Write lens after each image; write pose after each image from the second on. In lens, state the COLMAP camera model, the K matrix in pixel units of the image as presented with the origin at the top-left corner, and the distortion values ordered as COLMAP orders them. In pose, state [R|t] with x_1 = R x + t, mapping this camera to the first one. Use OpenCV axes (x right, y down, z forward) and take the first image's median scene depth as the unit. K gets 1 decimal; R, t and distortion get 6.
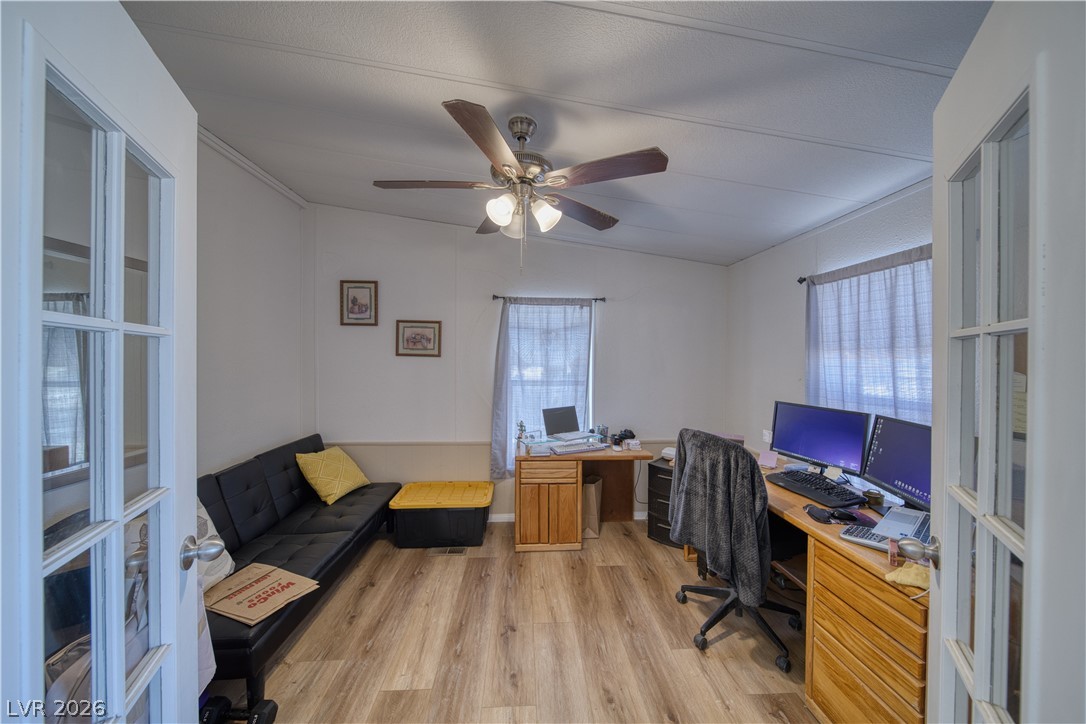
lens RADIAL K [[378.8, 0, 538.9], [0, 378.8, 352.8], [0, 0, 1]] dist [-0.002703, -0.000878]
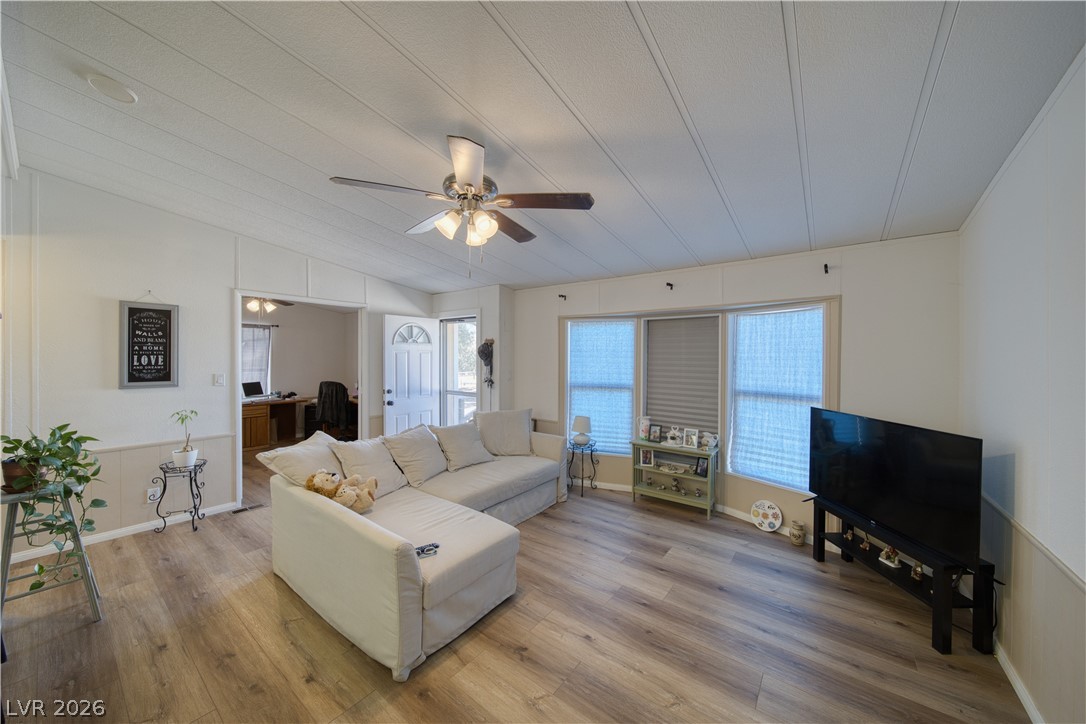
lens RADIAL K [[378.8, 0, 543.0], [0, 378.8, 360.7], [0, 0, 1]] dist [-0.002703, -0.000878]
pose [[0.631244, -0.007857, 0.775545, -0.528533], [-0.008671, 0.999815, 0.017187, -0.009172], [-0.775536, -0.017573, 0.631059, -1.424248]]
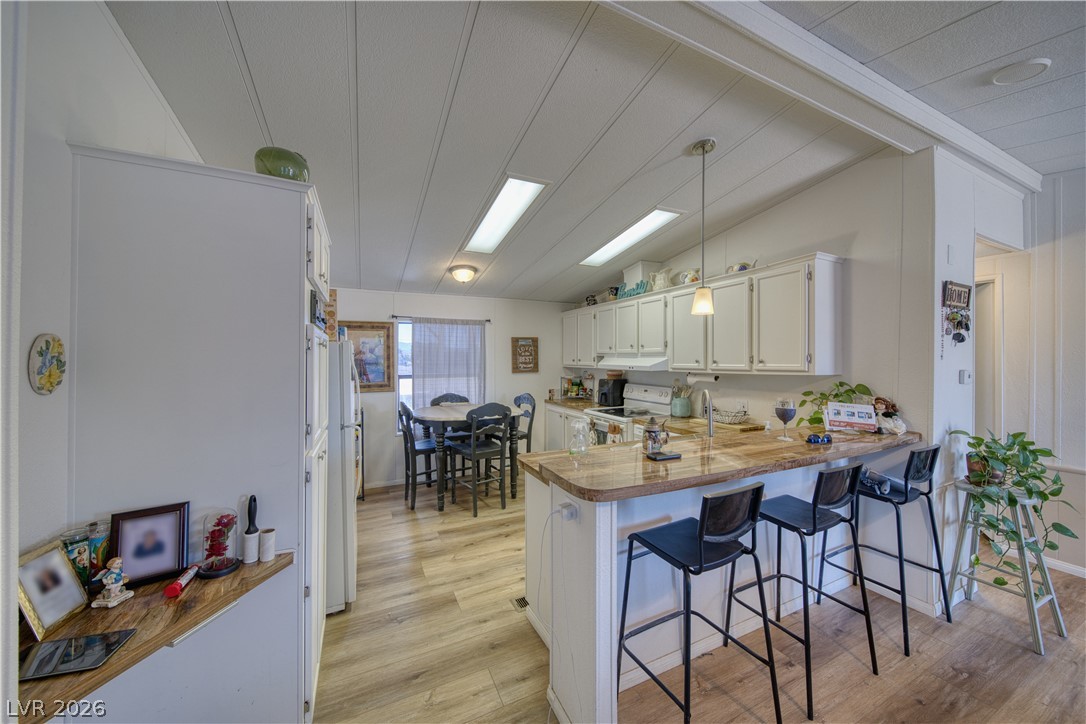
lens RADIAL K [[378.8, 0, 540.5], [0, 378.8, 356.4], [0, 0, 1]] dist [-0.002703, -0.000878]
pose [[0.396465, -0.009561, -0.918000, -0.269714], [0.005130, 0.999953, -0.008199, -0.008343], [0.918035, -0.001458, 0.396496, -1.374498]]
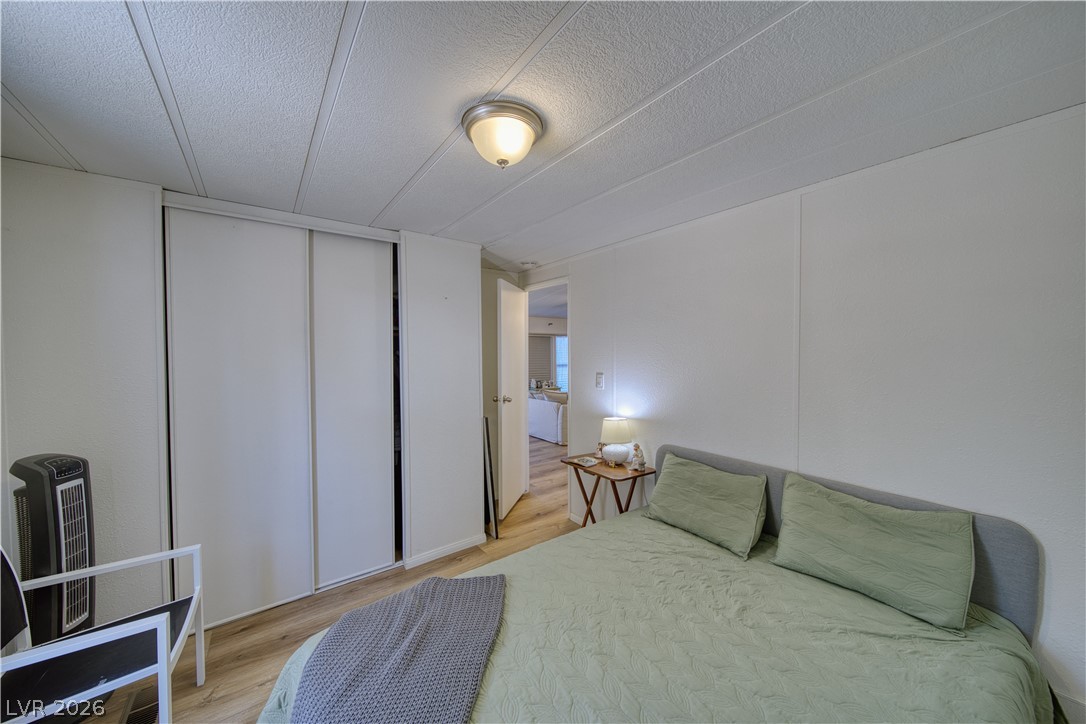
lens RADIAL K [[378.8, 0, 544.3], [0, 378.8, 358.5], [0, 0, 1]] dist [-0.002703, -0.000878]
pose [[-0.571199, -0.014657, 0.820681, -1.803623], [-0.002108, 0.999863, 0.016391, -0.005830], [-0.820809, 0.007633, -0.571152, 0.771236]]
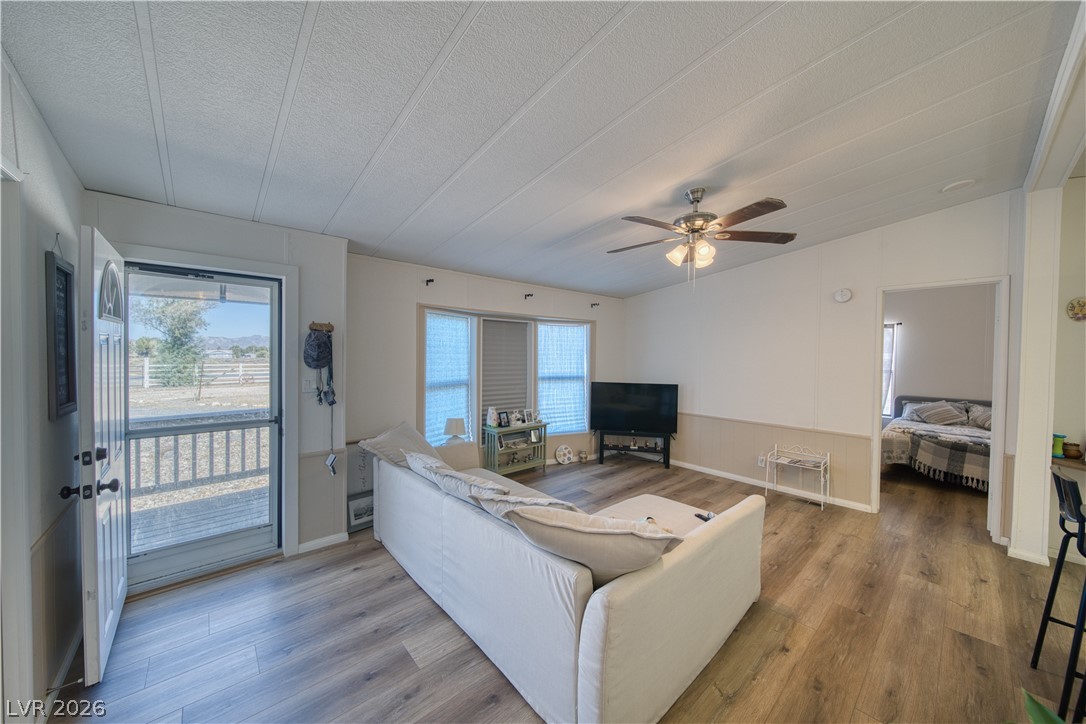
lens RADIAL K [[378.8, 0, 542.3], [0, 378.8, 361.4], [0, 0, 1]] dist [-0.002703, -0.000878]
pose [[-0.635866, -0.026361, 0.771349, -0.529667], [-0.017223, 0.999652, 0.019966, -0.004246], [-0.771607, -0.000589, -0.636099, -0.097130]]
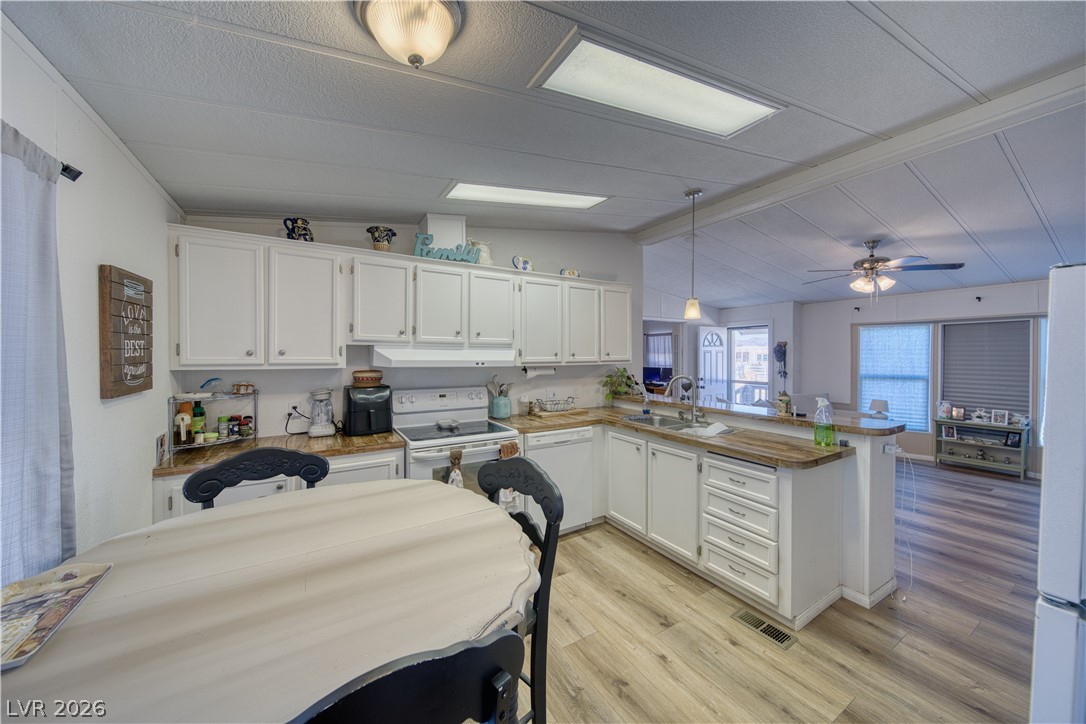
lens RADIAL K [[378.8, 0, 543.5], [0, 378.8, 360.4], [0, 0, 1]] dist [-0.002703, -0.000878]
pose [[0.874754, -0.008034, 0.484501, -1.641104], [-0.000939, 0.999833, 0.018274, -0.003510], [-0.484567, -0.016441, 0.874600, -1.467401]]
